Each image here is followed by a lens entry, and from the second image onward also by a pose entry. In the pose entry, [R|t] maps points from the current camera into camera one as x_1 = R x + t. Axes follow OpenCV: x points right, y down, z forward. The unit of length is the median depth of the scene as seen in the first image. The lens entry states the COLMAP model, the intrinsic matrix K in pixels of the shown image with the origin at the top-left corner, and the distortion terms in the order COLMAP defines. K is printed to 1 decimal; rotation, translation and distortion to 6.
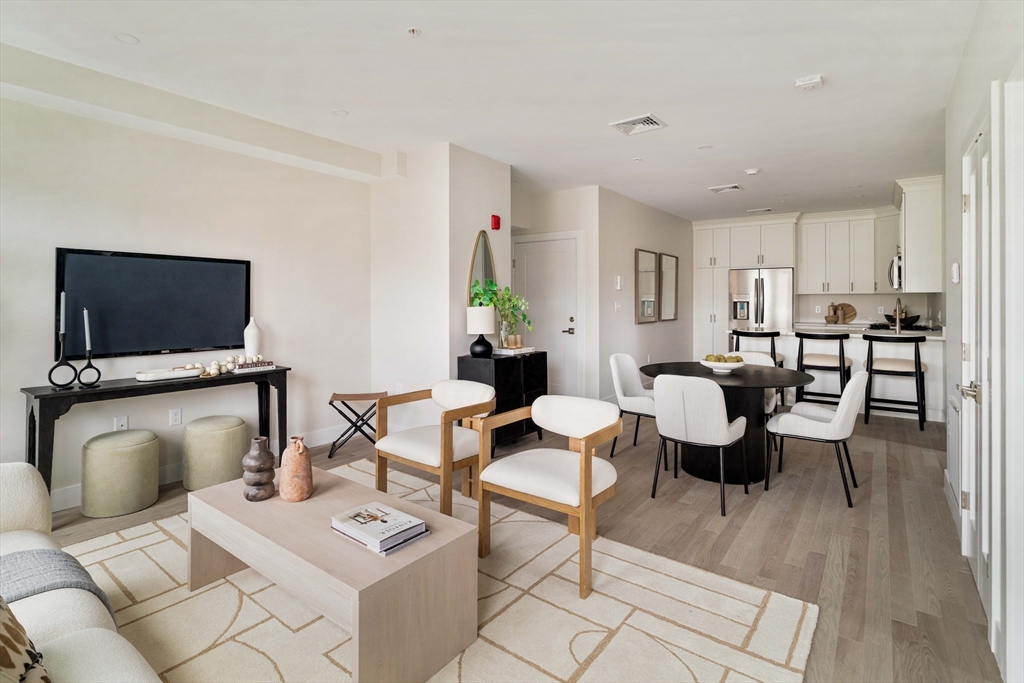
lens RADIAL K [[496.1, 0, 503.4], [0, 496.1, 338.4], [0, 0, 1]] dist [0.000476, 0.000422]
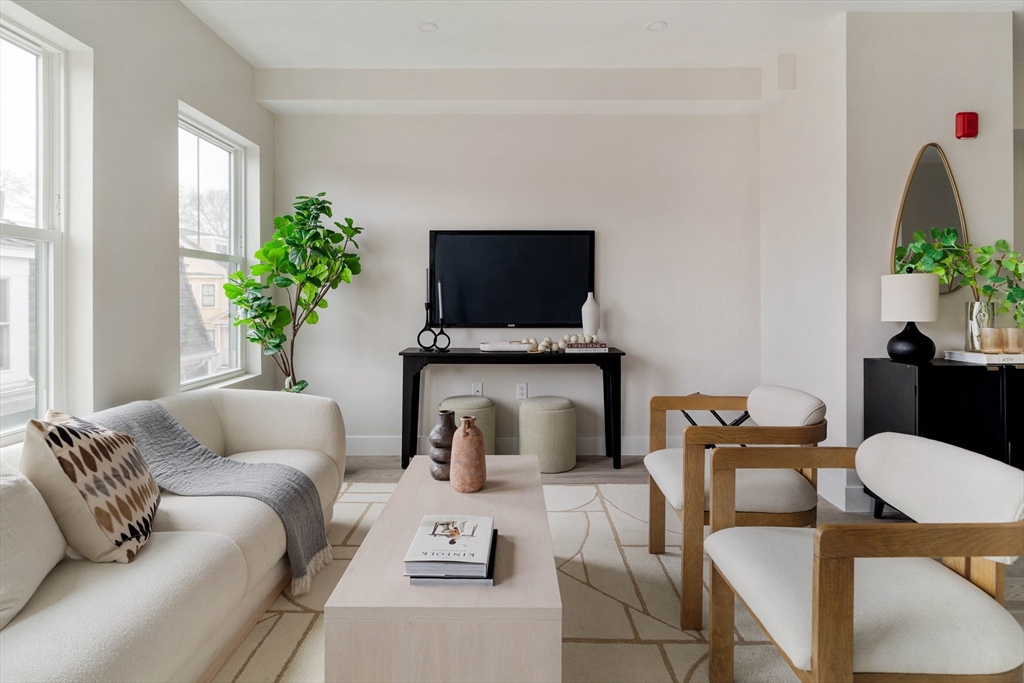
lens RADIAL K [[563.8, 0, 514.7], [0, 563.8, 332.4], [0, 0, 1]] dist [-0.012981, 0.001502]
pose [[0.608254, 0.045511, -0.792436, 0.235944], [-0.053332, 0.998442, 0.016405, 0.020594], [0.791948, 0.032284, 0.609734, 0.283715]]
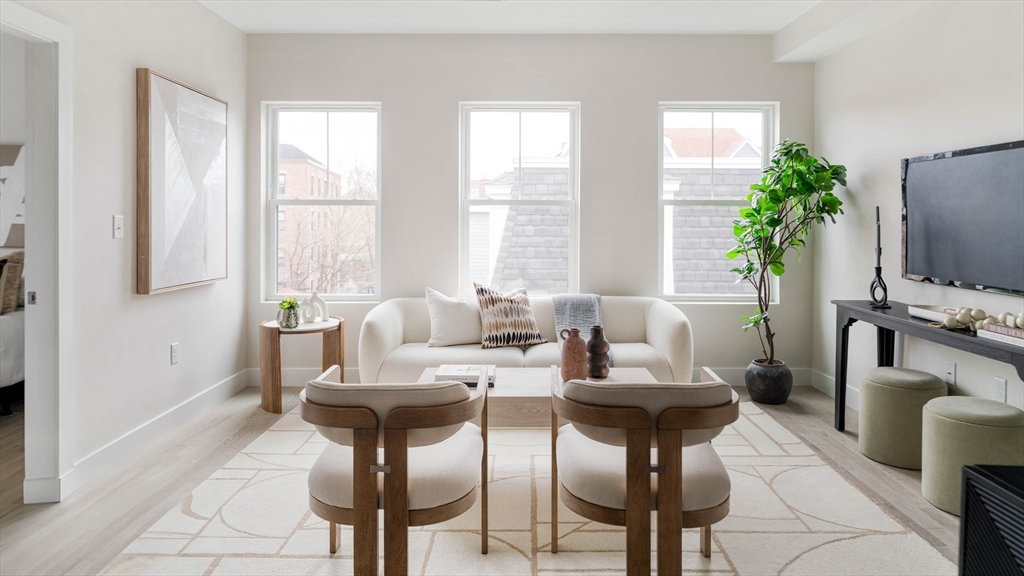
lens RADIAL K [[622.6, 0, 512.0], [0, 622.6, 288.0], [0, 0, 1]] dist [-0.007066, -0.000557]
pose [[-0.805169, 0.055743, -0.590420, 0.339339], [-0.051170, 0.985330, 0.162810, -0.076371], [0.590834, 0.161301, -0.790504, 1.244770]]
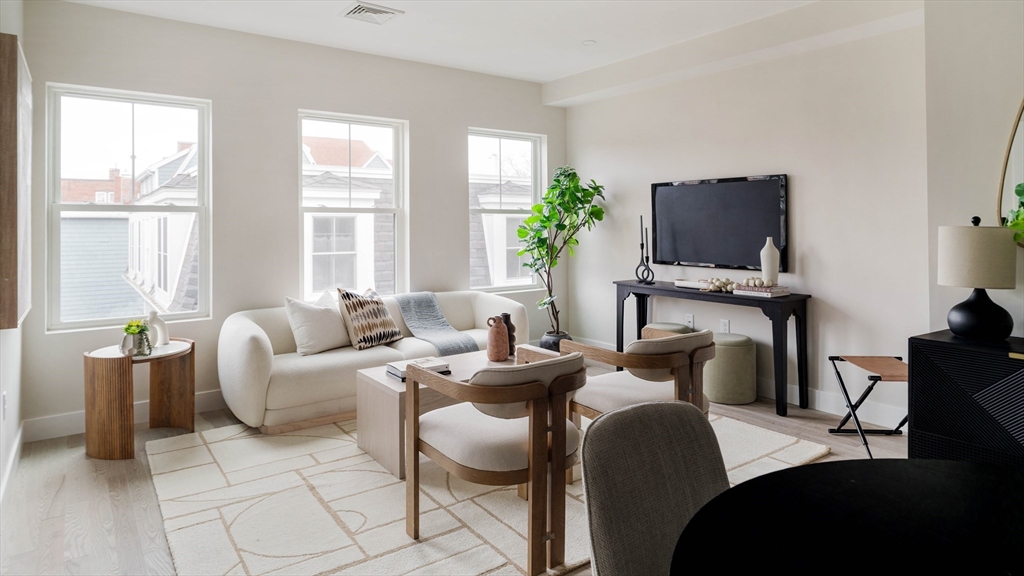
lens RADIAL K [[600.3, 0, 512.0], [0, 600.3, 288.0], [0, 0, 1]] dist [0.007261, -0.000100]
pose [[-0.293496, 0.095516, -0.951177, 0.718222], [-0.066963, 0.990498, 0.120127, -0.053874], [0.953612, 0.098950, -0.284311, 0.919946]]
